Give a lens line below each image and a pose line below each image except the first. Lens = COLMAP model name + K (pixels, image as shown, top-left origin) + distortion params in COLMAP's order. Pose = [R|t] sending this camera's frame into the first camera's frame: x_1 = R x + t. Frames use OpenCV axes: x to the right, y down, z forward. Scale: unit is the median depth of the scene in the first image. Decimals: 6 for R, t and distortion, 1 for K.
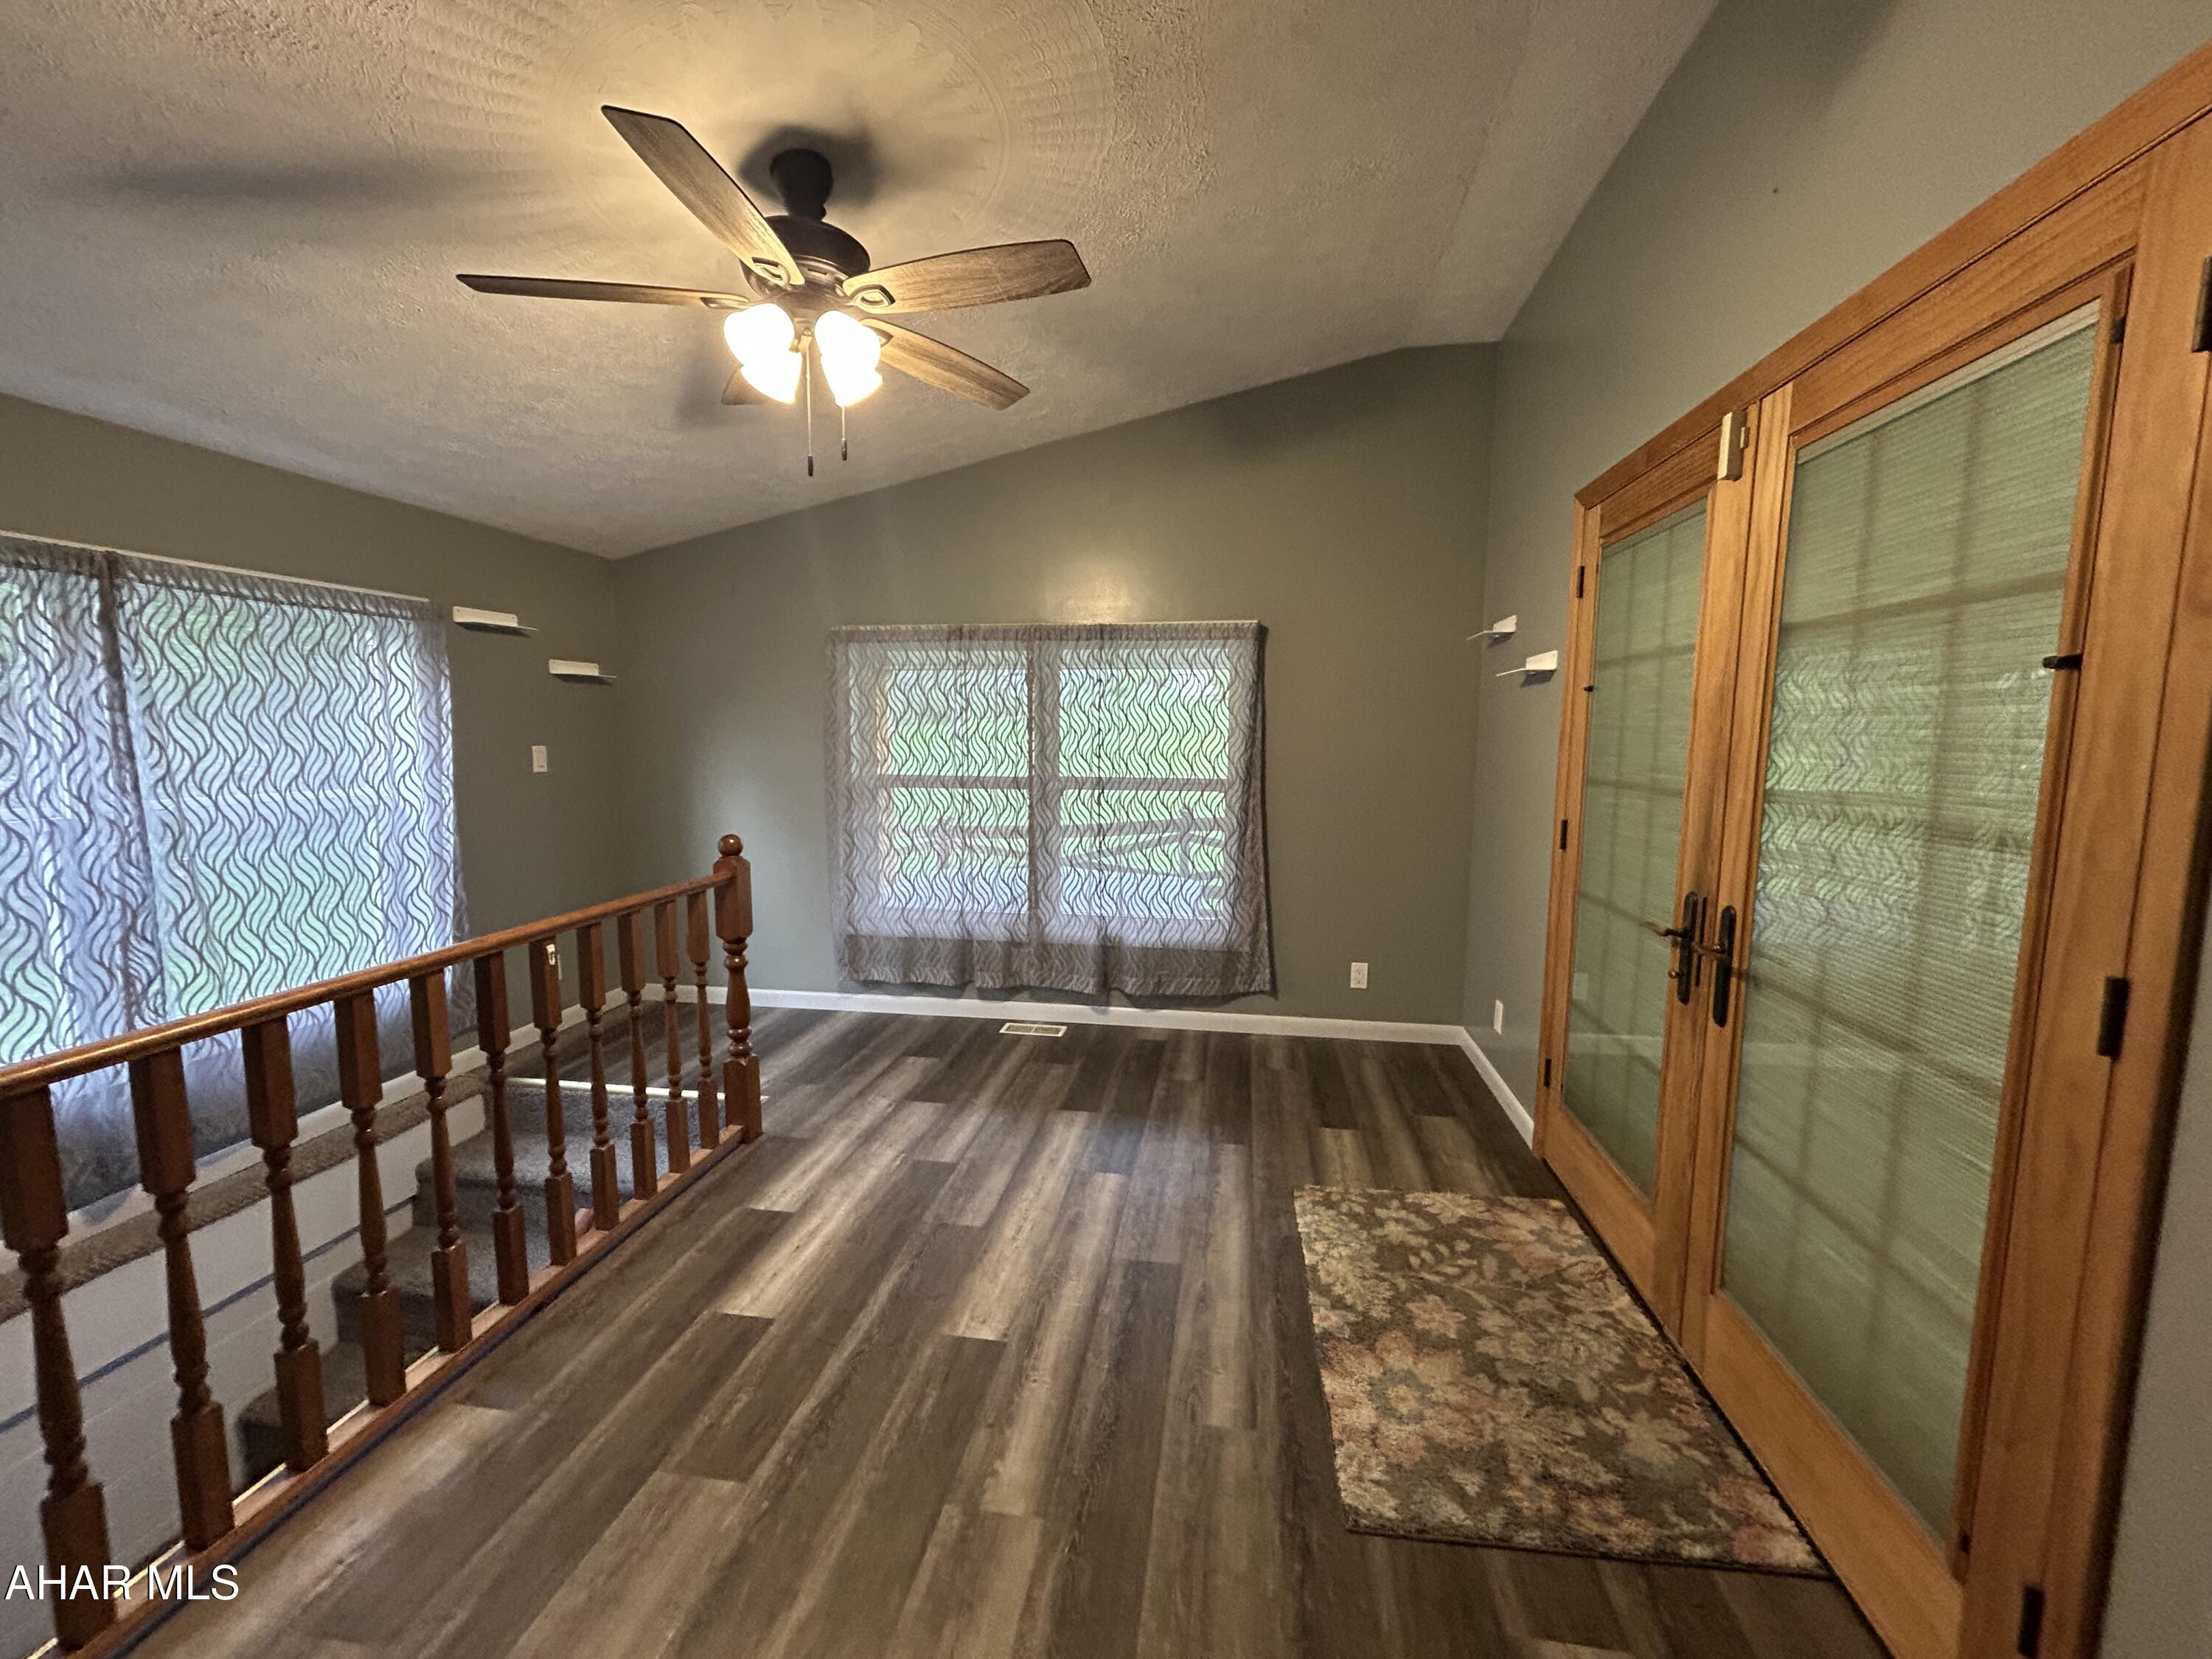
lens RADIAL K [[897.4, 0, 1109.4], [0, 897.4, 830.0], [0, 0, 1]] dist [0.001953, 0.000227]
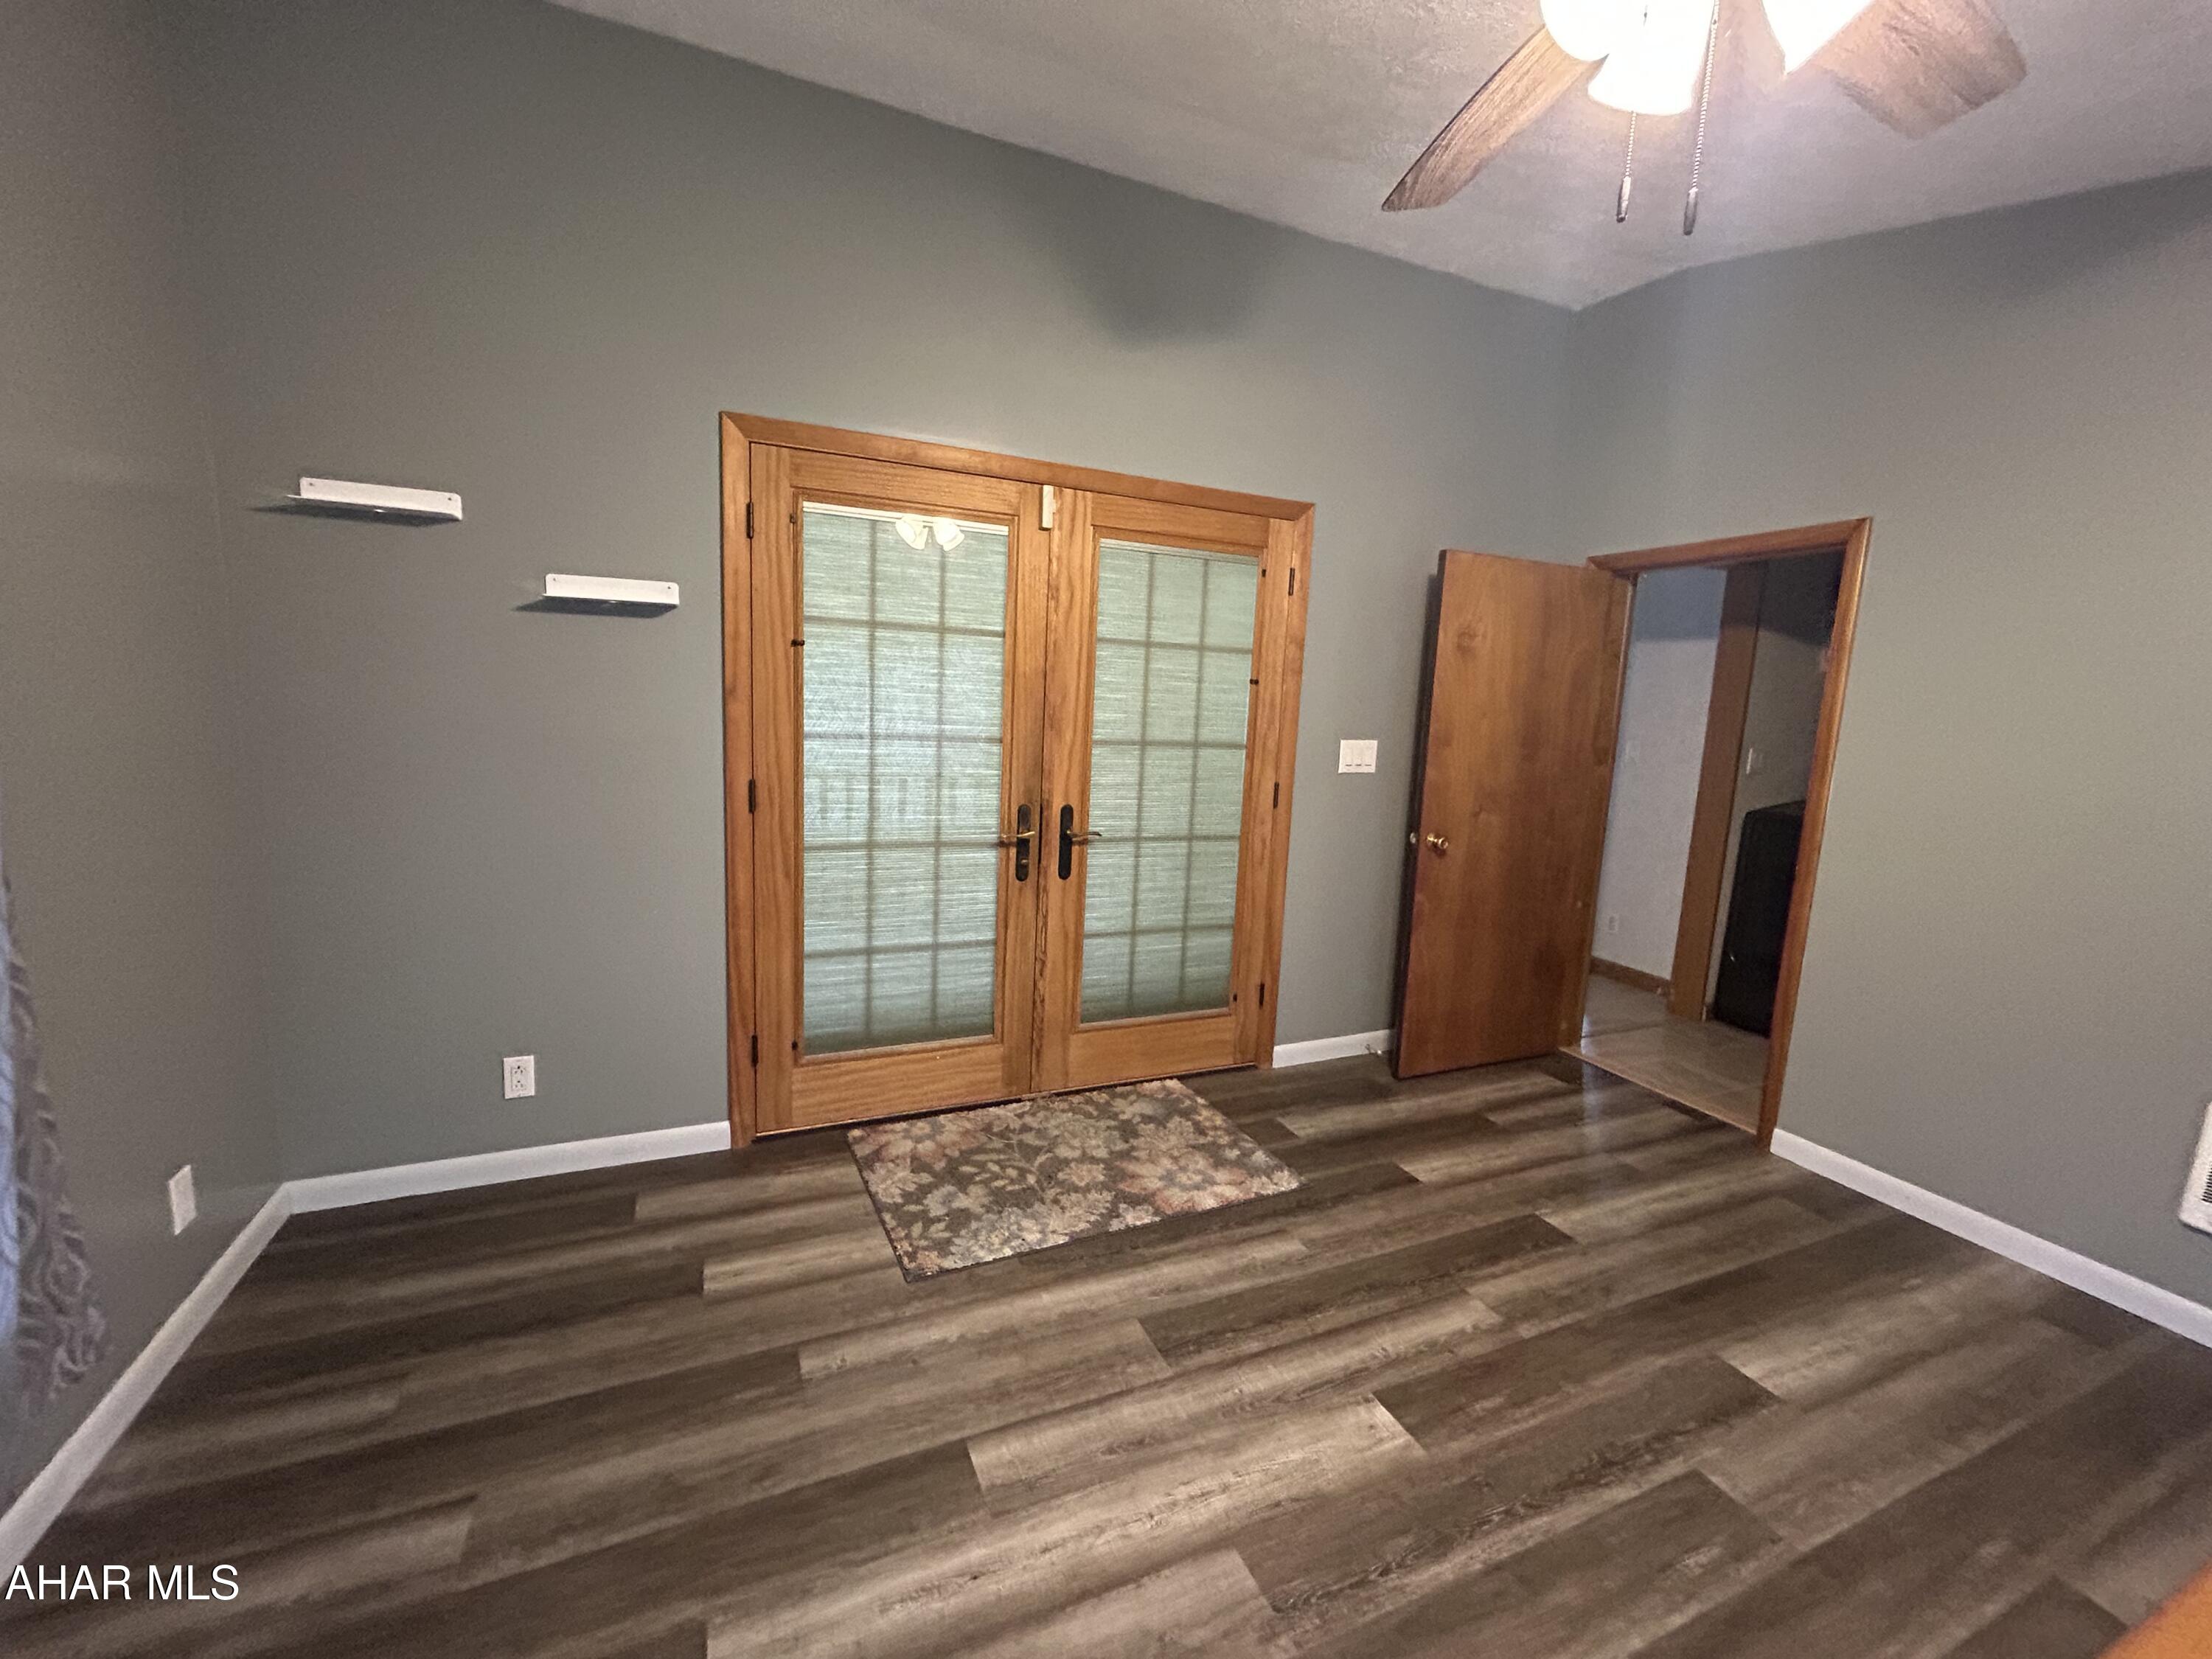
lens RADIAL K [[897.4, 0, 1107.3], [0, 897.4, 833.4], [0, 0, 1]] dist [0.001953, 0.000227]
pose [[-0.533574, -0.155370, 0.831360, -0.638337], [0.046479, 0.976109, 0.212252, -0.186085], [-0.844475, 0.151893, -0.513605, 1.610354]]
